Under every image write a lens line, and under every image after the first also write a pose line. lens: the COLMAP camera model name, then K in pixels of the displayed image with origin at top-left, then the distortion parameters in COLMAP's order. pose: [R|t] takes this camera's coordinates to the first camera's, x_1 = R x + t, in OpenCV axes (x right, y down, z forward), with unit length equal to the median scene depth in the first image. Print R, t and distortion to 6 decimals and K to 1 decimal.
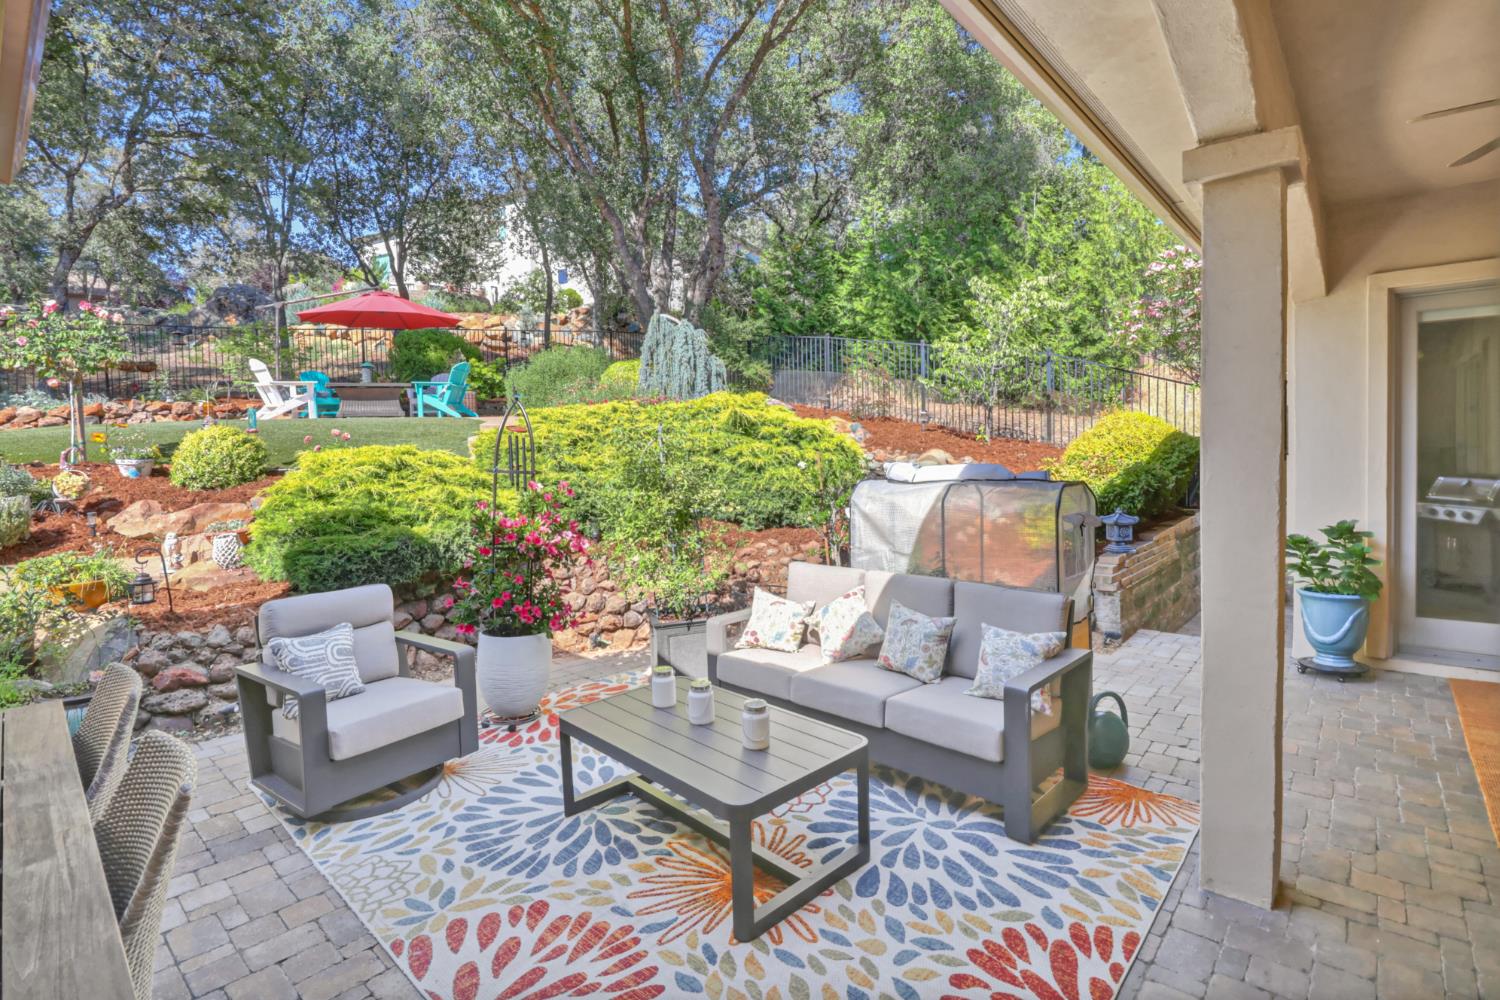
lens RADIAL K [[715.4, 0, 756.0], [0, 715.4, 471.7], [0, 0, 1]] dist [-0.003958, -0.010598]
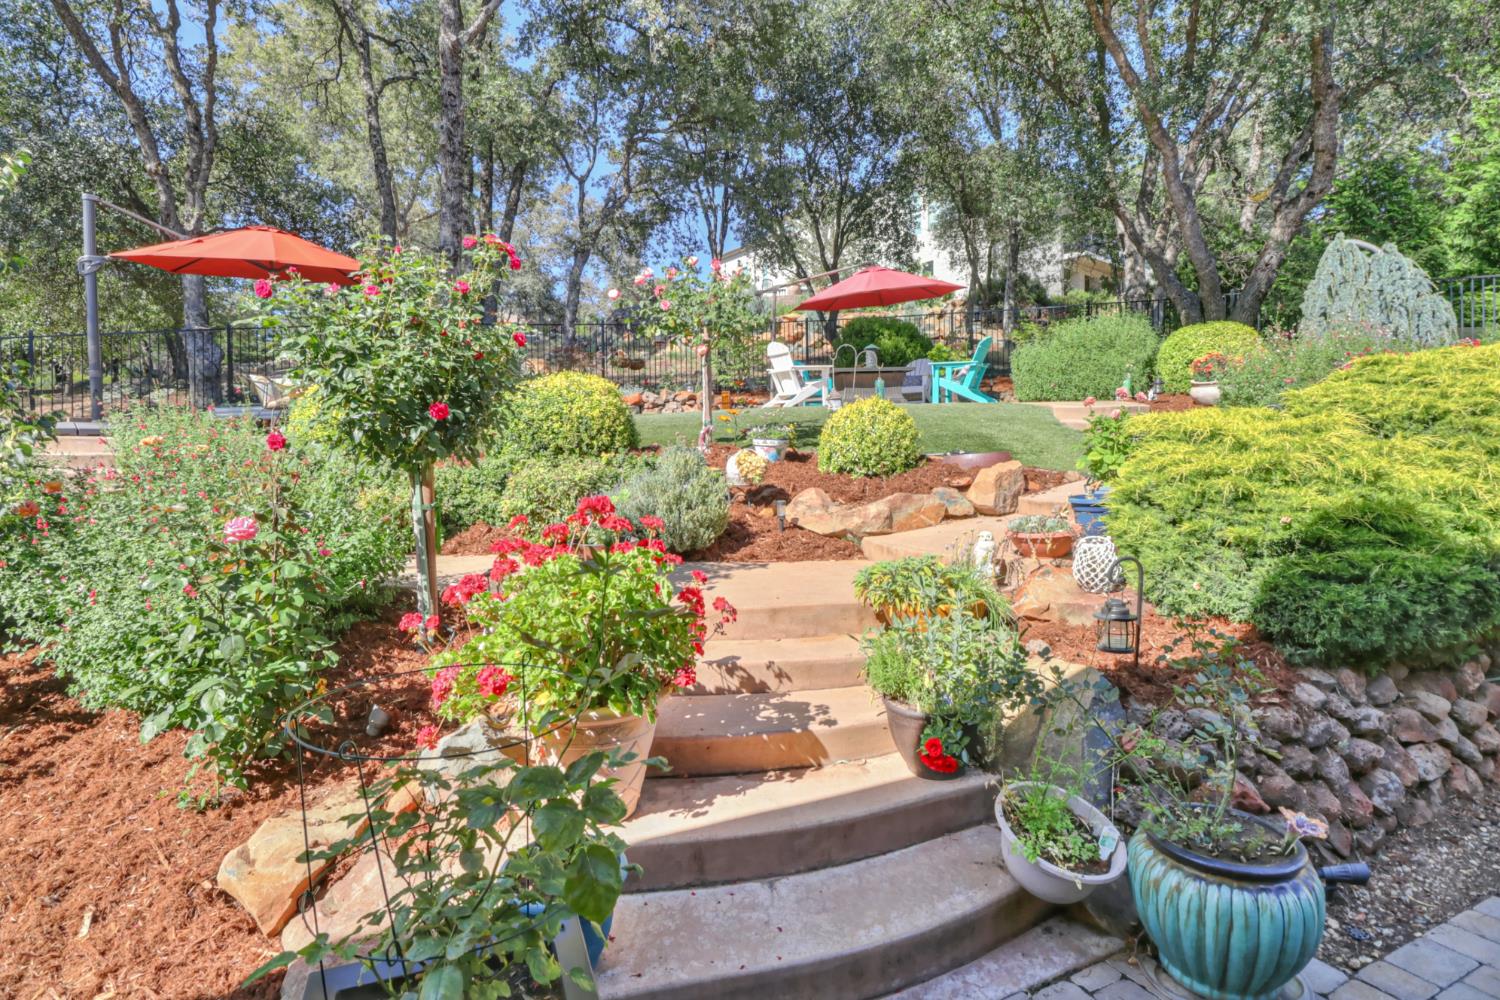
lens RADIAL K [[715.4, 0, 751.2], [0, 715.4, 478.8], [0, 0, 1]] dist [-0.003958, -0.010598]
pose [[0.920897, 0.014166, -0.389549, -0.378365], [-0.015631, 0.999878, -0.000591, 0.019438], [0.389493, 0.006633, 0.921006, 0.139388]]
